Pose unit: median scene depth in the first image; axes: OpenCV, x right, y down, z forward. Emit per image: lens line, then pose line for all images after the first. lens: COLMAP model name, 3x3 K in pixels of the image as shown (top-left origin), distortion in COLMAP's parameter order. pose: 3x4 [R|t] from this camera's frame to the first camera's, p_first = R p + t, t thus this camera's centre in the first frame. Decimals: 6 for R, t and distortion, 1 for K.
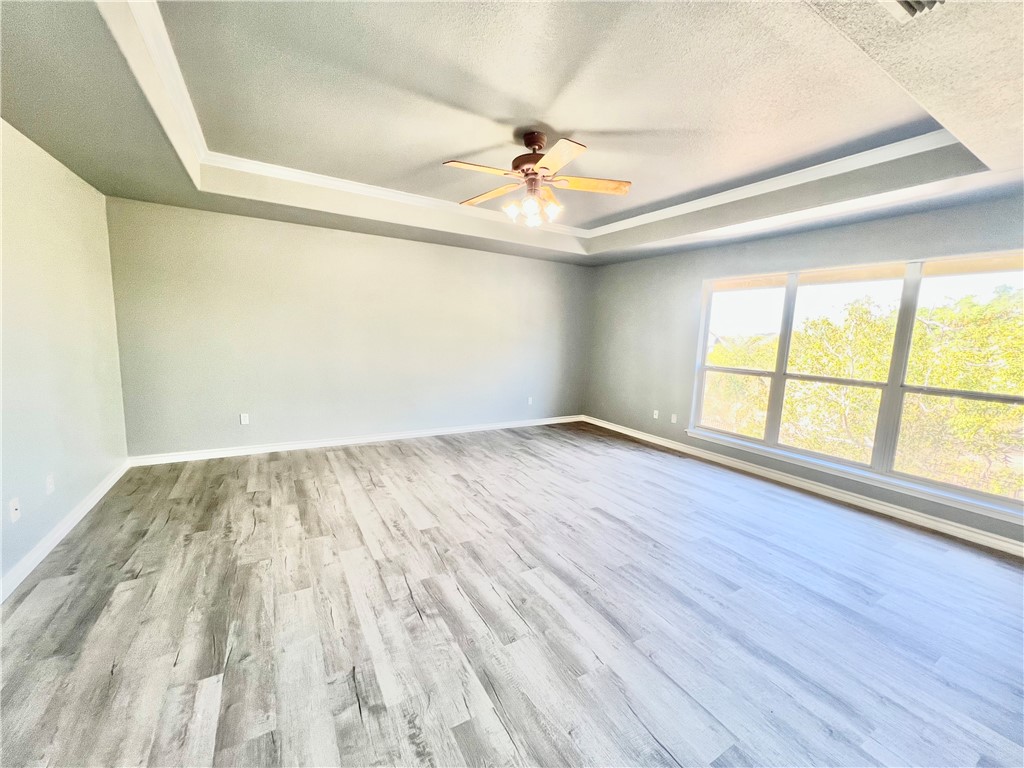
lens RADIAL K [[408.3, 0, 514.9], [0, 408.3, 380.7], [0, 0, 1]] dist [-0.007214, 0.000305]
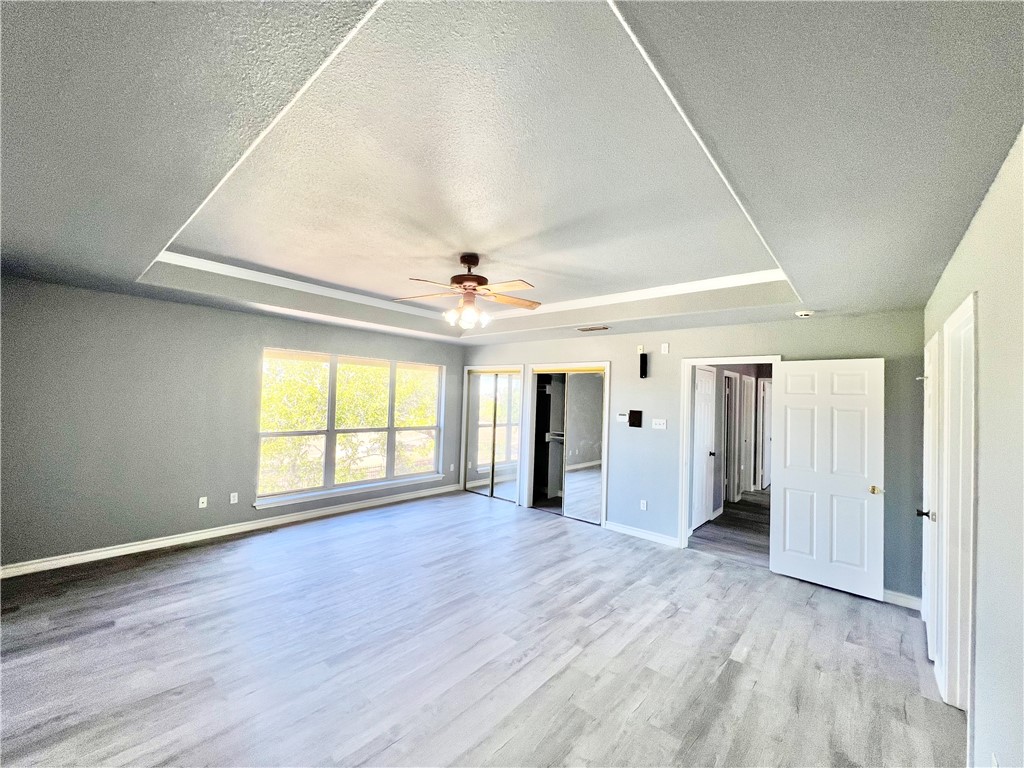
lens RADIAL K [[408.3, 0, 517.5], [0, 408.3, 388.7], [0, 0, 1]] dist [-0.007214, 0.000305]
pose [[-0.313816, -0.027615, 0.949082, -1.134452], [0.069434, 0.996233, 0.051945, -0.262252], [-0.946942, 0.082200, -0.310716, 1.284364]]
